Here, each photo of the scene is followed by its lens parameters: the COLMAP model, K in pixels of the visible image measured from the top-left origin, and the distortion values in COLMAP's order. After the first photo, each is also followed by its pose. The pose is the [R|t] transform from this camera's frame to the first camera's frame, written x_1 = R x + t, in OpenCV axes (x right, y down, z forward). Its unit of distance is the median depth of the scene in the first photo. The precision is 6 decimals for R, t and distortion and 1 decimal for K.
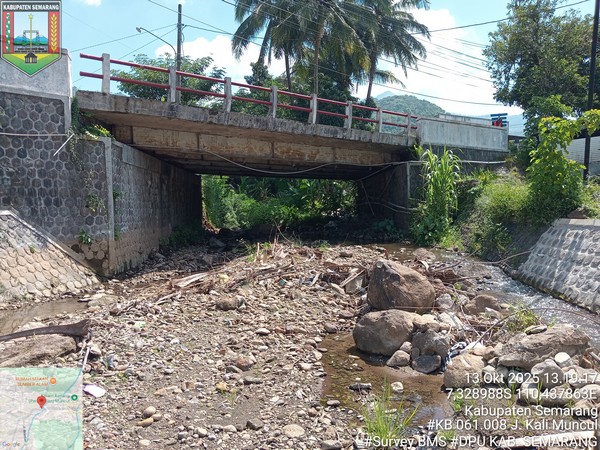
lens RADIAL K [[458.5, 0, 300.0], [0, 458.5, 225.0], [0, 0, 1]] dist [0.054408, -0.124096]
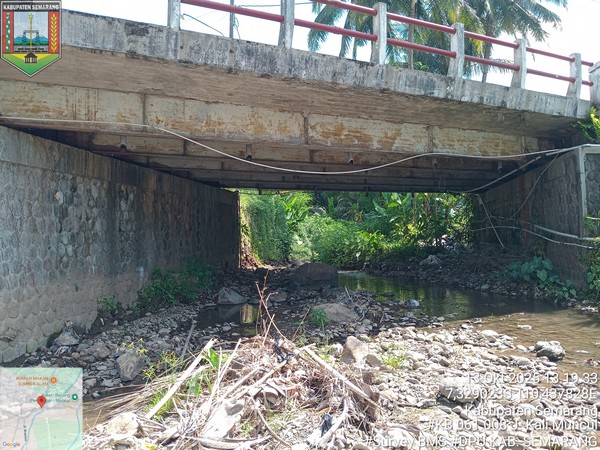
lens RADIAL K [[458.5, 0, 300.0], [0, 458.5, 225.0], [0, 0, 1]] dist [0.054408, -0.124096]
pose [[0.974715, -0.013528, -0.223044, 0.041305], [0.001937, 0.998640, -0.052106, -0.022667], [0.223445, 0.050357, 0.973415, 0.412500]]
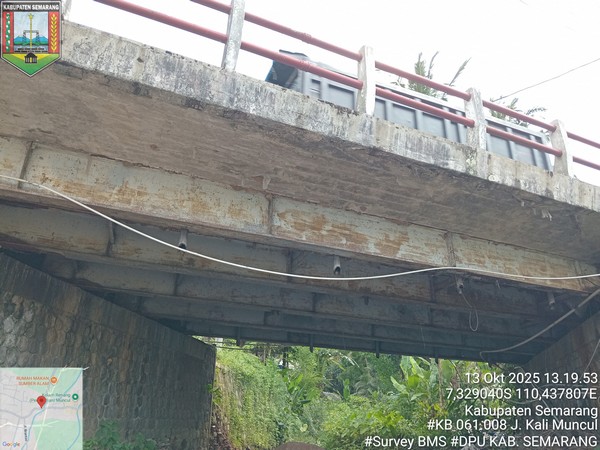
lens RADIAL K [[458.5, 0, 300.0], [0, 458.5, 225.0], [0, 0, 1]] dist [0.054408, -0.124096]
pose [[0.965232, -0.079153, -0.249123, 0.046663], [-0.038967, 0.898831, -0.436560, 0.003620], [0.258475, 0.431089, 0.864496, 0.574695]]
